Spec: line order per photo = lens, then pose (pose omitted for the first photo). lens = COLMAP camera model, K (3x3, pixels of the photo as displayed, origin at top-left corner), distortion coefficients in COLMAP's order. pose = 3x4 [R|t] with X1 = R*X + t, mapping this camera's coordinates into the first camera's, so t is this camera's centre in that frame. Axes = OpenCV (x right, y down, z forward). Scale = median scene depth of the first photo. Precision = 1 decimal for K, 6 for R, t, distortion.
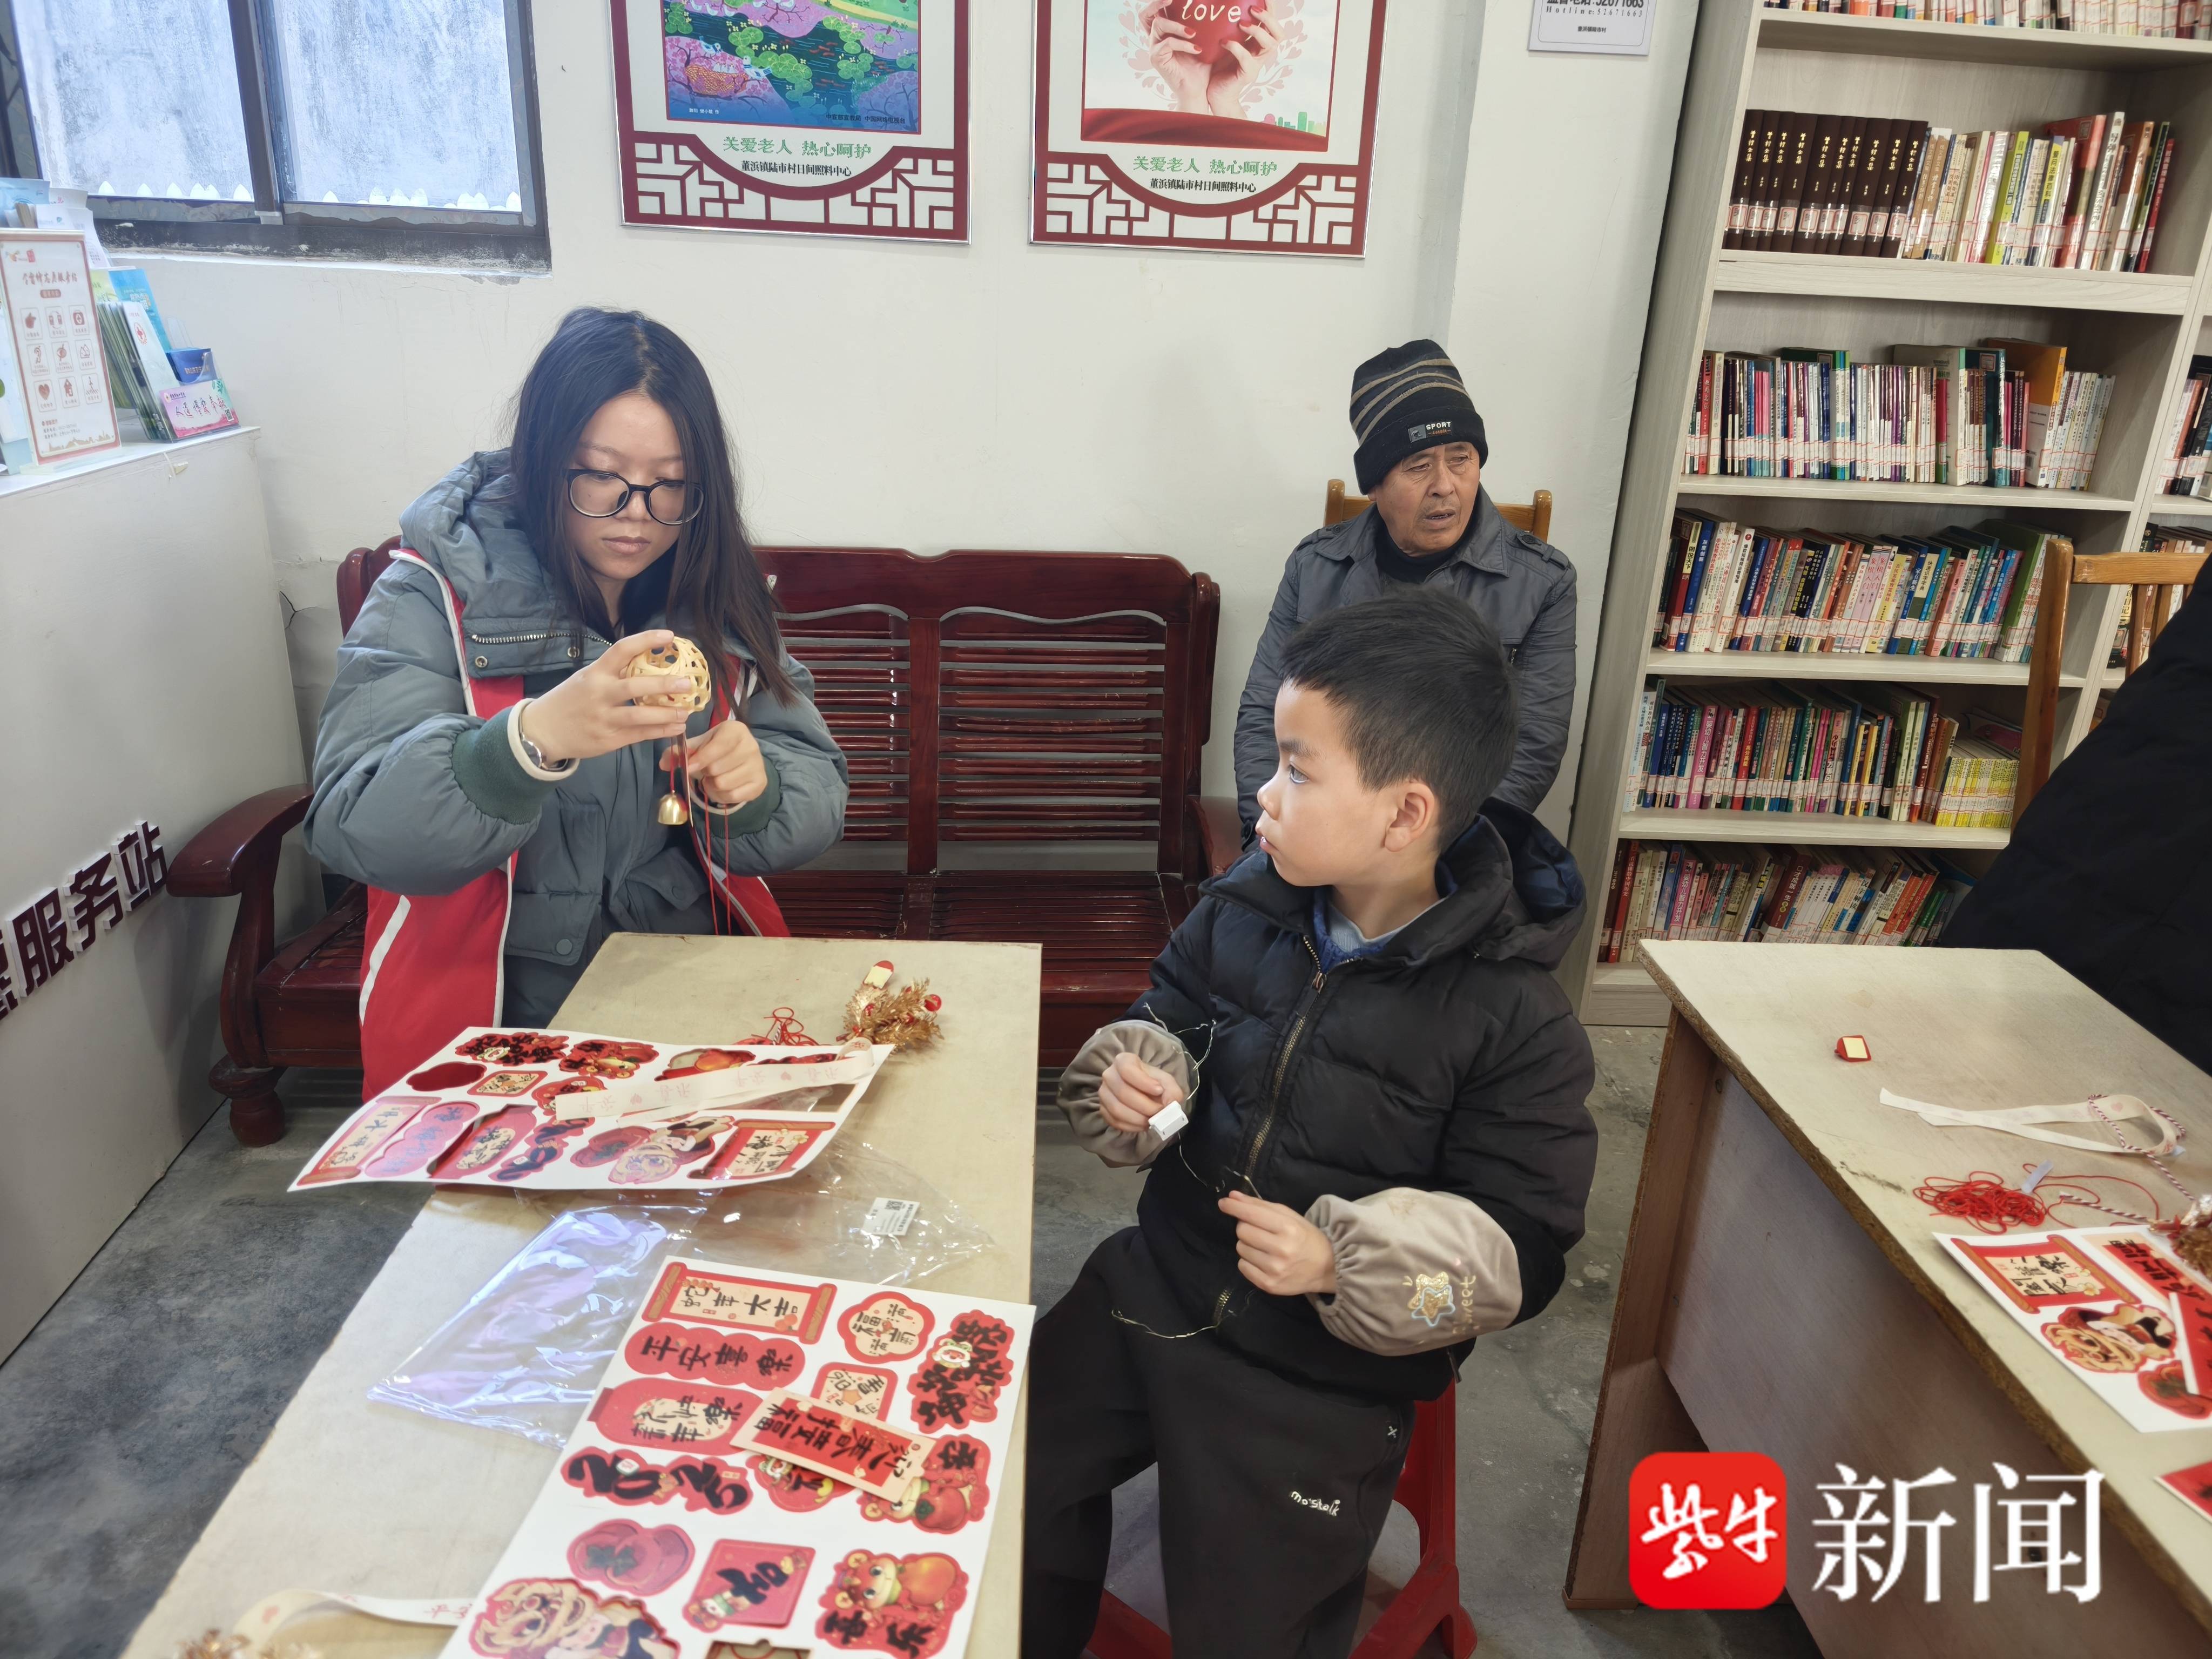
lens RADIAL K [[1503.4, 0, 1110.3], [0, 1503.4, 814.7], [0, 0, 1]] dist [0.054510, -0.051470]
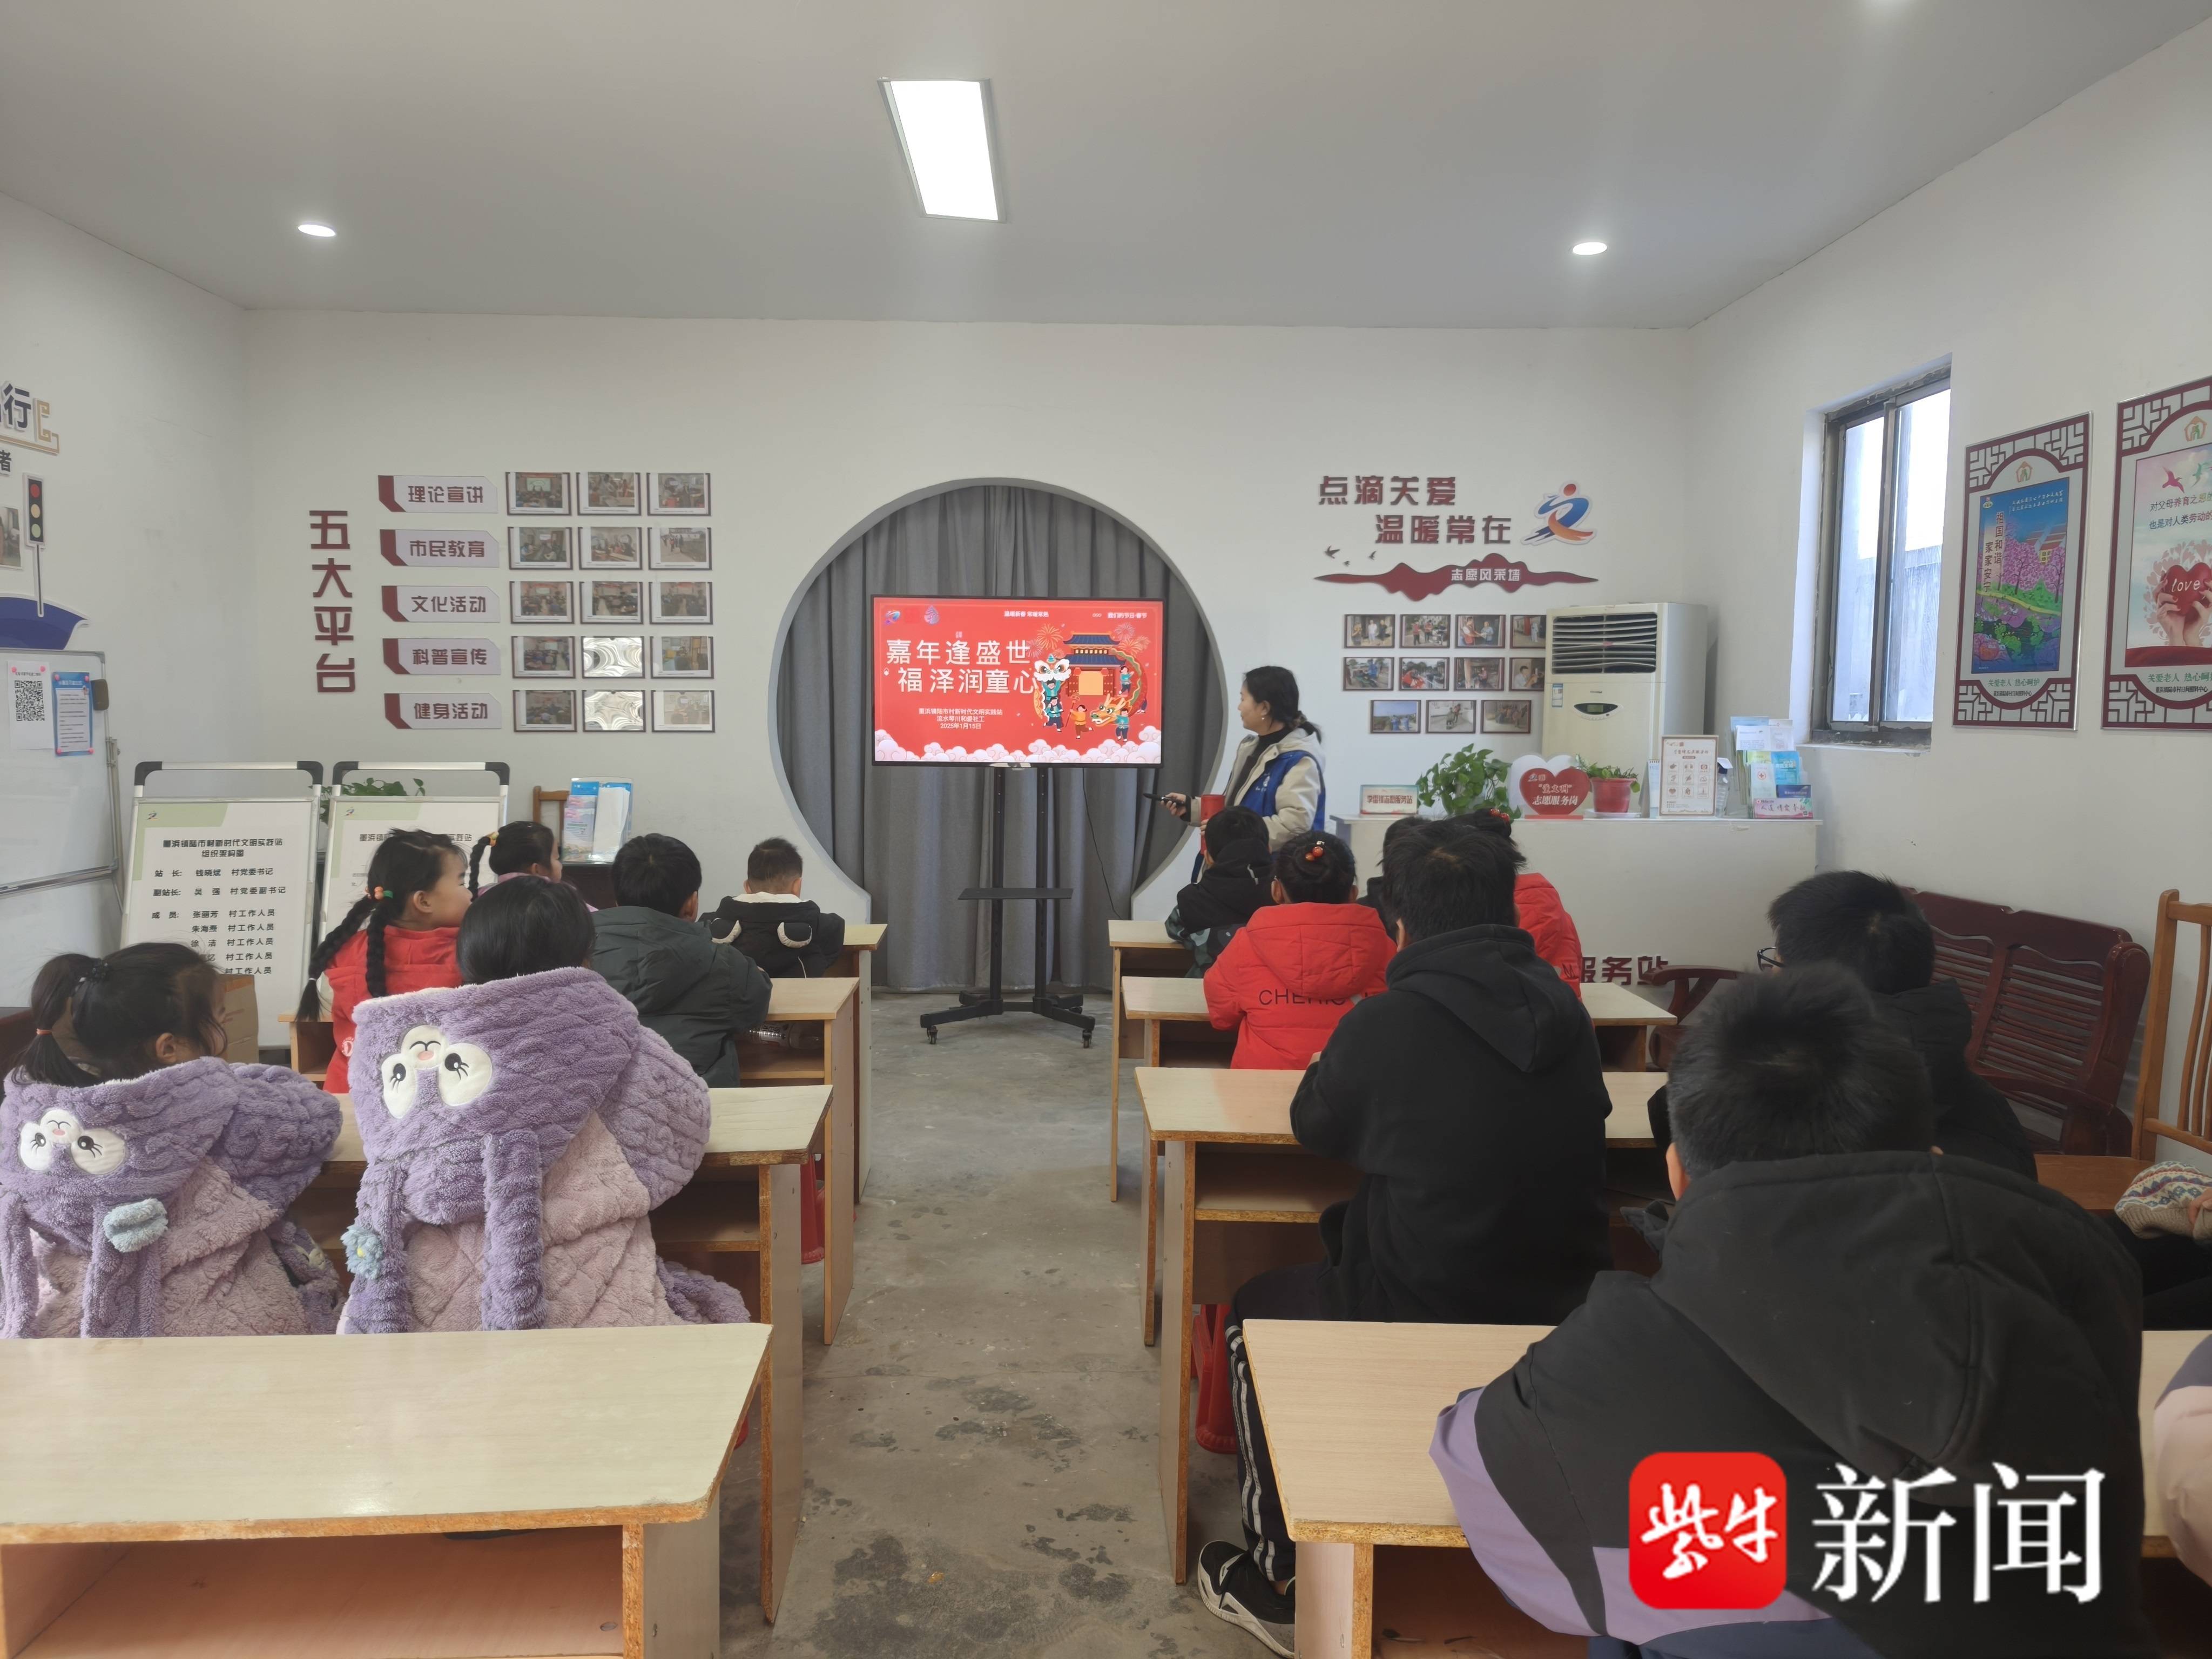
lens RADIAL K [[1503.4, 0, 1105.4], [0, 1503.4, 808.7], [0, 0, 1]] dist [0.054510, -0.051470]
pose [[-0.022289, 0.026072, -0.999412, 1.587530], [-0.354374, 0.934546, 0.032283, 0.018372], [0.934838, 0.354885, -0.011591, 0.076628]]
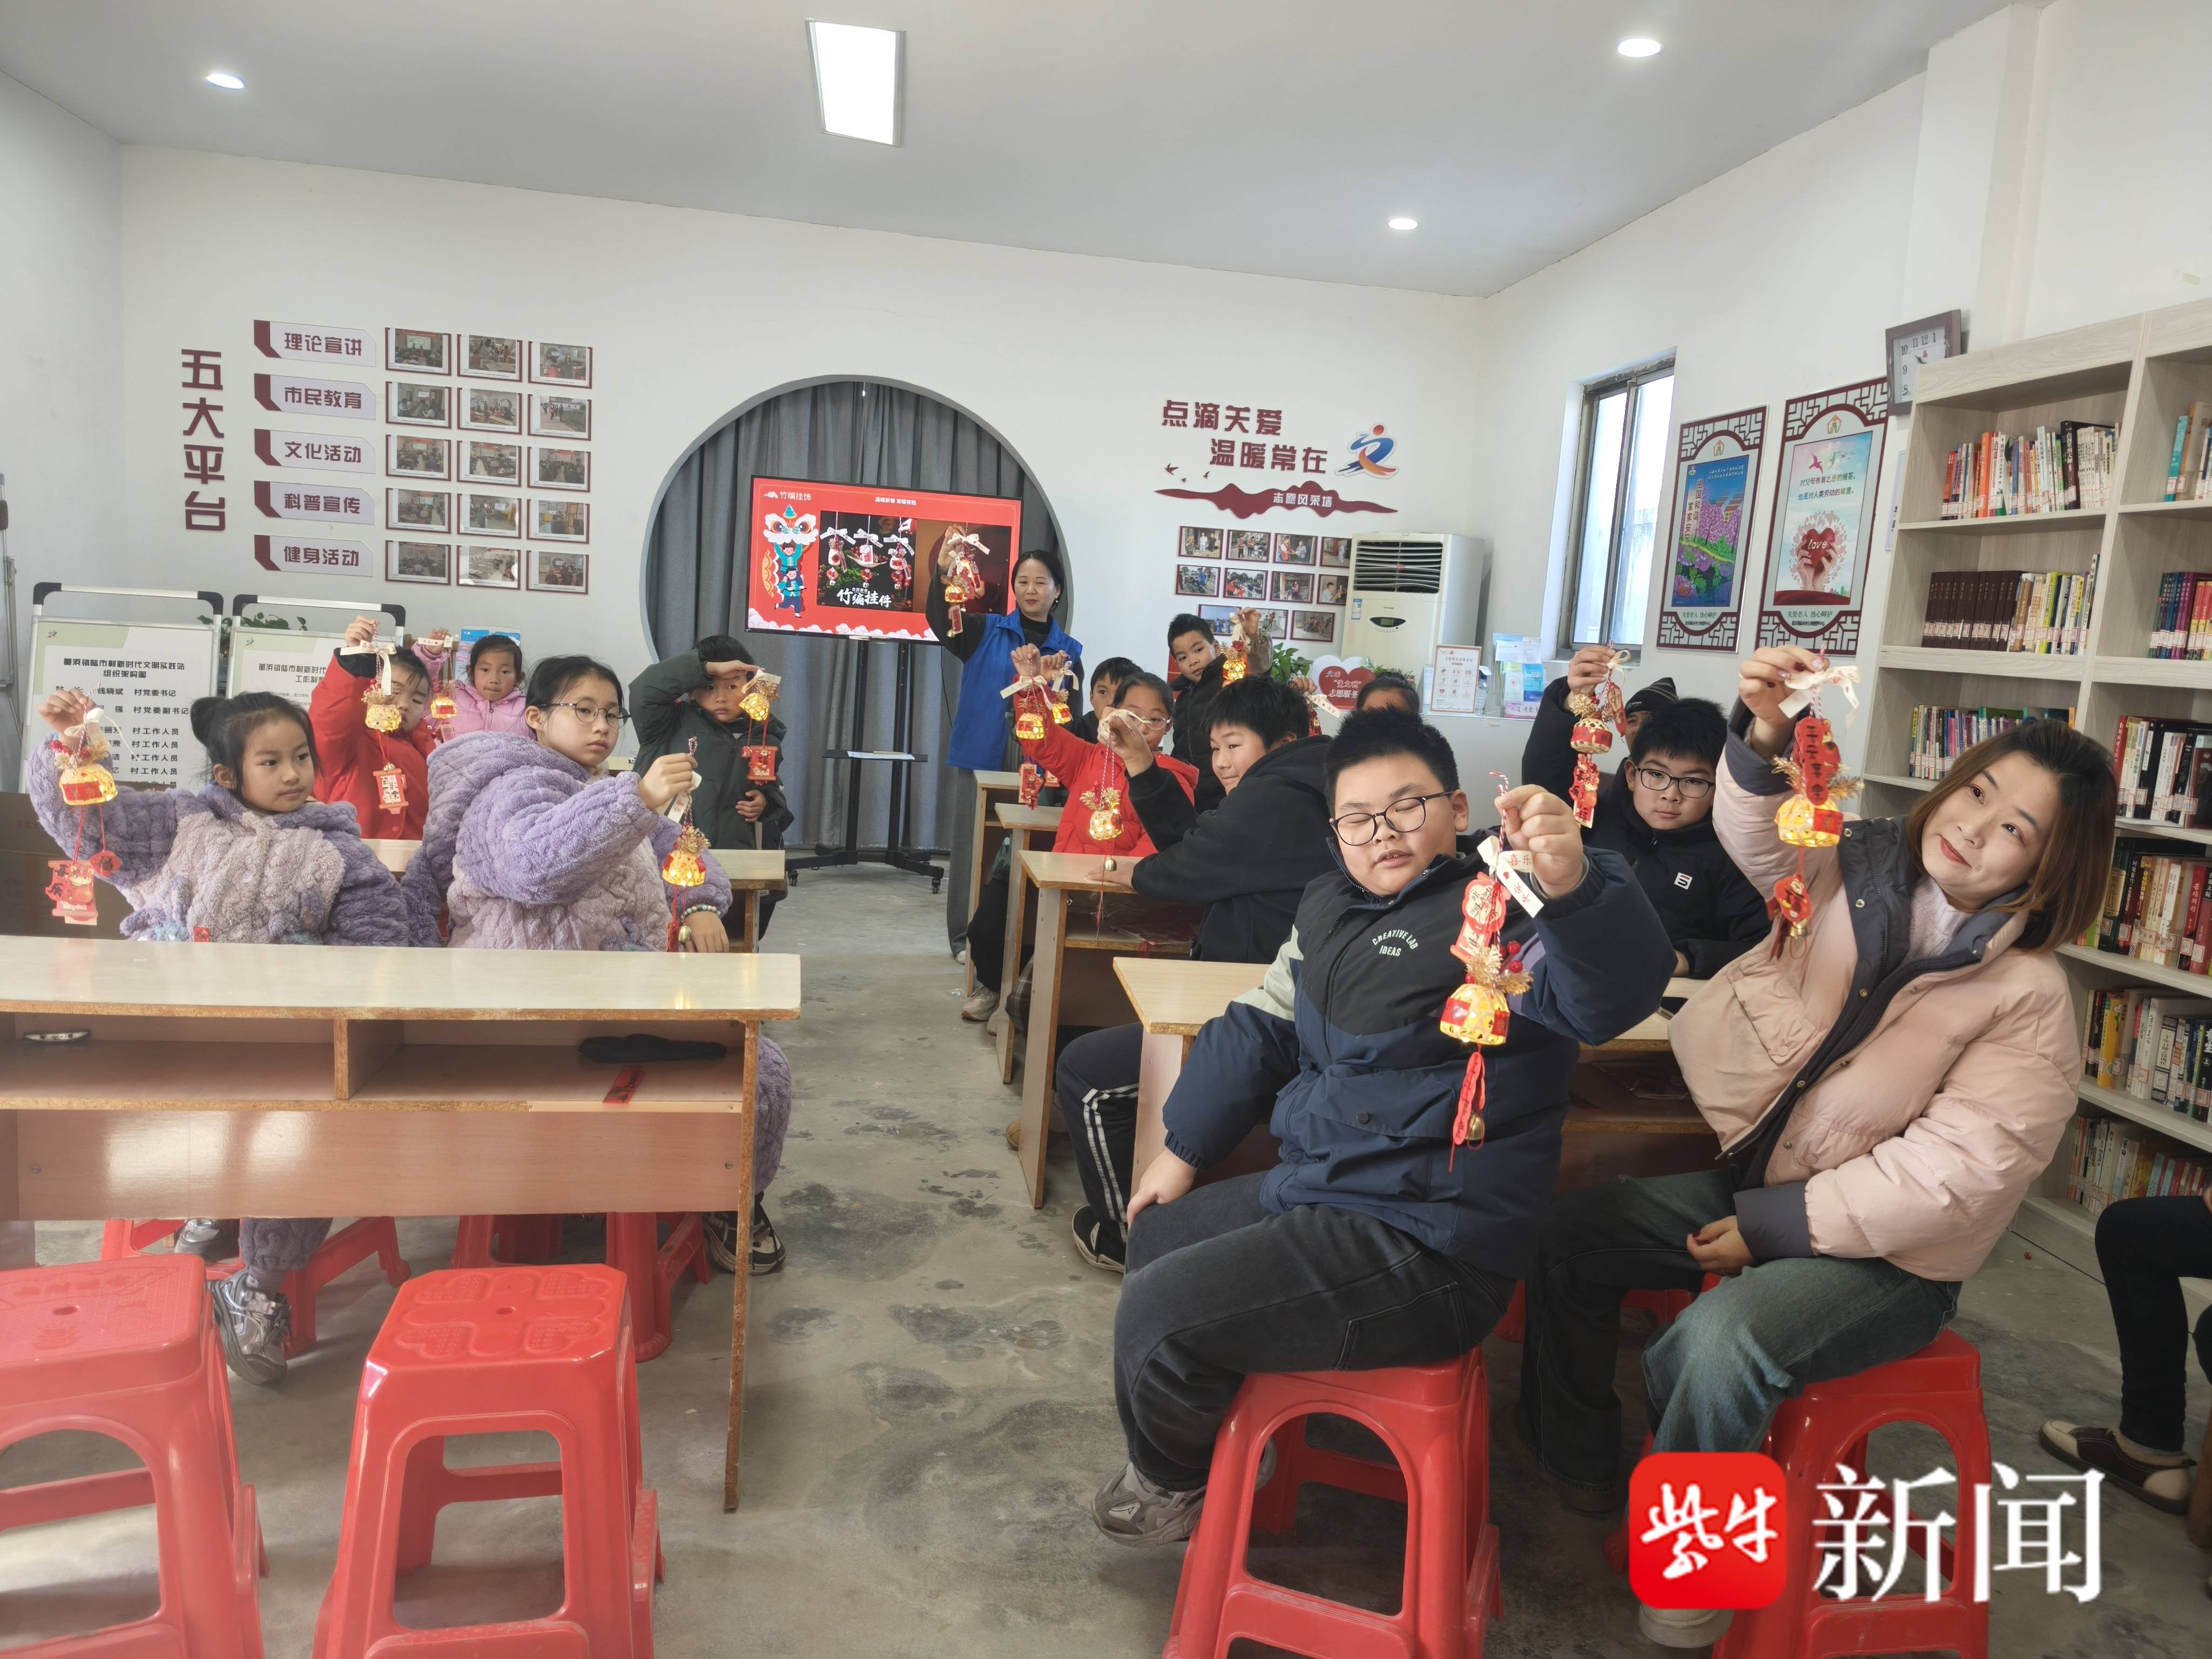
lens RADIAL K [[1503.4, 0, 1154.0], [0, 1503.4, 799.3], [0, 0, 1]] dist [0.054510, -0.051470]
pose [[0.128226, 0.080491, -0.988473, 1.905713], [-0.402339, 0.915218, 0.022334, 0.084933], [0.906467, 0.394837, 0.149739, 0.039372]]
